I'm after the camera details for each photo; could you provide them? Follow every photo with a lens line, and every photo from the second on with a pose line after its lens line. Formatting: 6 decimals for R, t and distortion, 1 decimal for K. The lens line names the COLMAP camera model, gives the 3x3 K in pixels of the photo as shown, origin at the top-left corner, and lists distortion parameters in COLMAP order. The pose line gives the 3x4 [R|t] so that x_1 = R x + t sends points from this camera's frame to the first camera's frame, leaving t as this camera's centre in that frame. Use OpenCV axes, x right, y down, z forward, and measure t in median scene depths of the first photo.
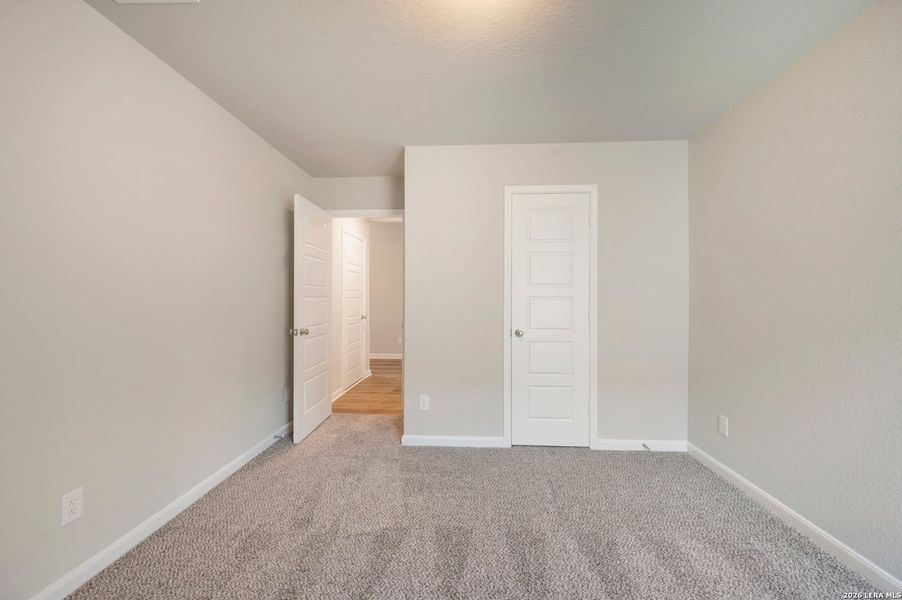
lens RADIAL K [[363.7, 0, 450.7], [0, 363.7, 295.4], [0, 0, 1]] dist [-0.002630, -0.000292]
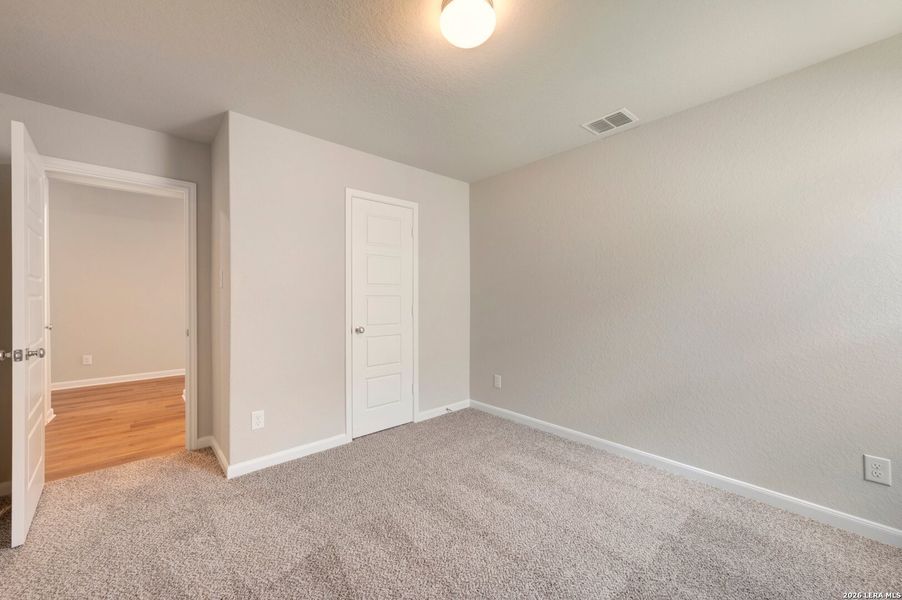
lens RADIAL K [[361.7, 0, 450.6], [0, 361.7, 291.5], [0, 0, 1]] dist [-0.000532, -0.000083]
pose [[0.688318, 0.008817, 0.725355, -0.394318], [-0.003092, 0.999953, -0.009221, 0.000969], [-0.725402, 0.004104, 0.688313, 0.090393]]
